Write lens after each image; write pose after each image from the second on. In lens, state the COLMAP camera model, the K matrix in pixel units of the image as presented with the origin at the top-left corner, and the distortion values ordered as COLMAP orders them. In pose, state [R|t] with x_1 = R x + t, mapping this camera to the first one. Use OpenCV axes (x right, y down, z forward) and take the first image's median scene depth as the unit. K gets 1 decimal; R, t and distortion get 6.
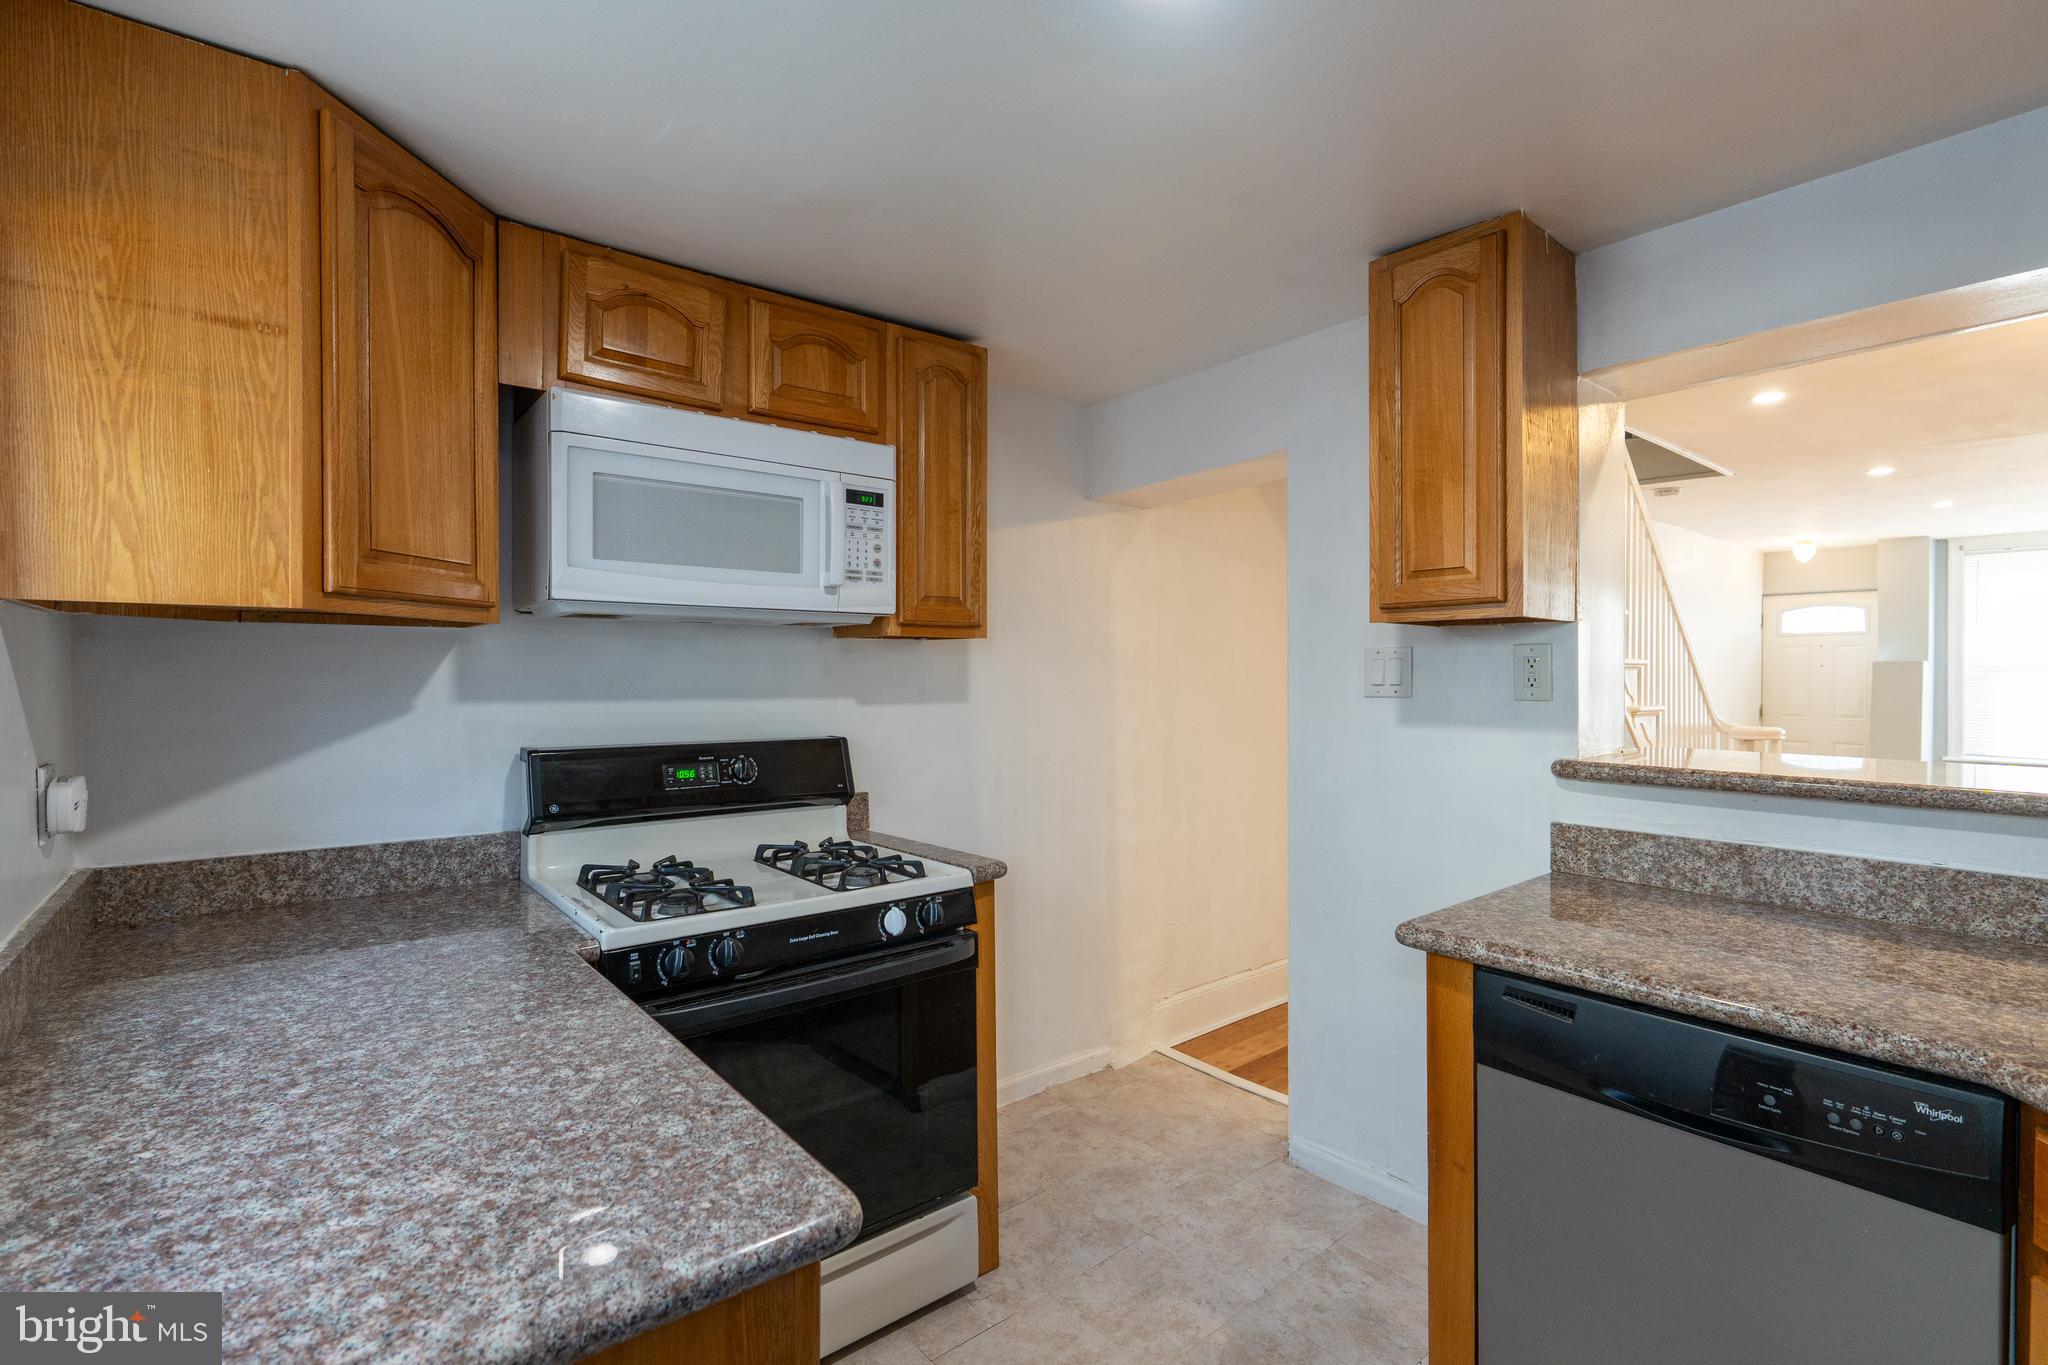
lens RADIAL K [[940.1, 0, 1024.0], [0, 940.1, 682.5], [0, 0, 1]] dist [-0.002672, -0.000413]
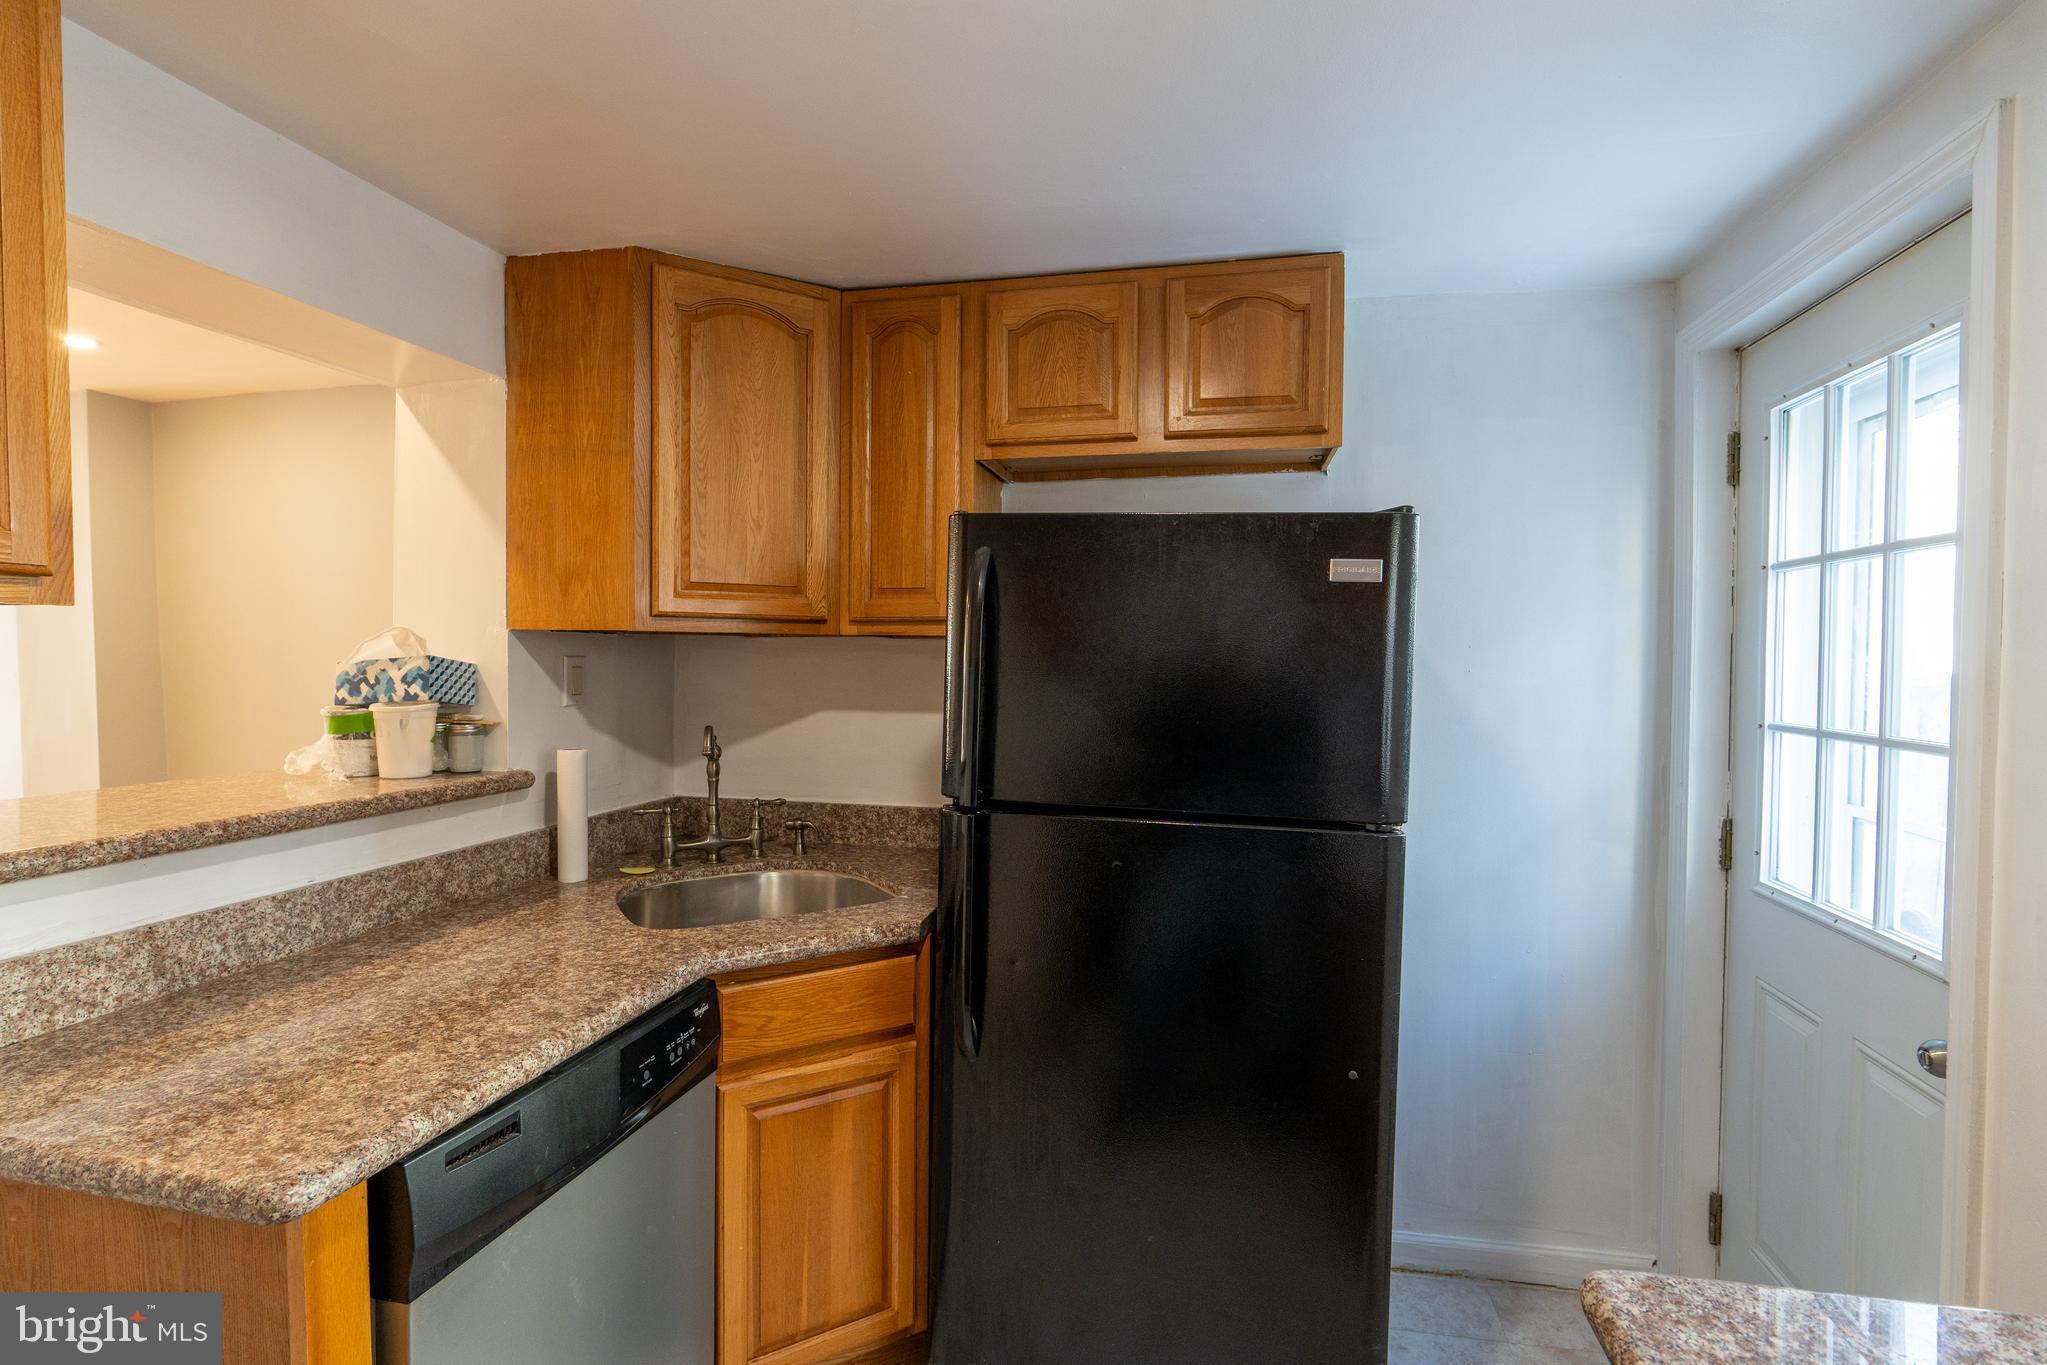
lens RADIAL K [[965.8, 0, 1032.3], [0, 965.8, 674.0], [0, 0, 1]] dist [-0.002711, -0.001163]
pose [[-0.633504, -0.014184, 0.773609, -0.289697], [0.006539, 0.999698, 0.023685, -0.043748], [-0.773712, 0.020063, -0.633220, 1.038596]]
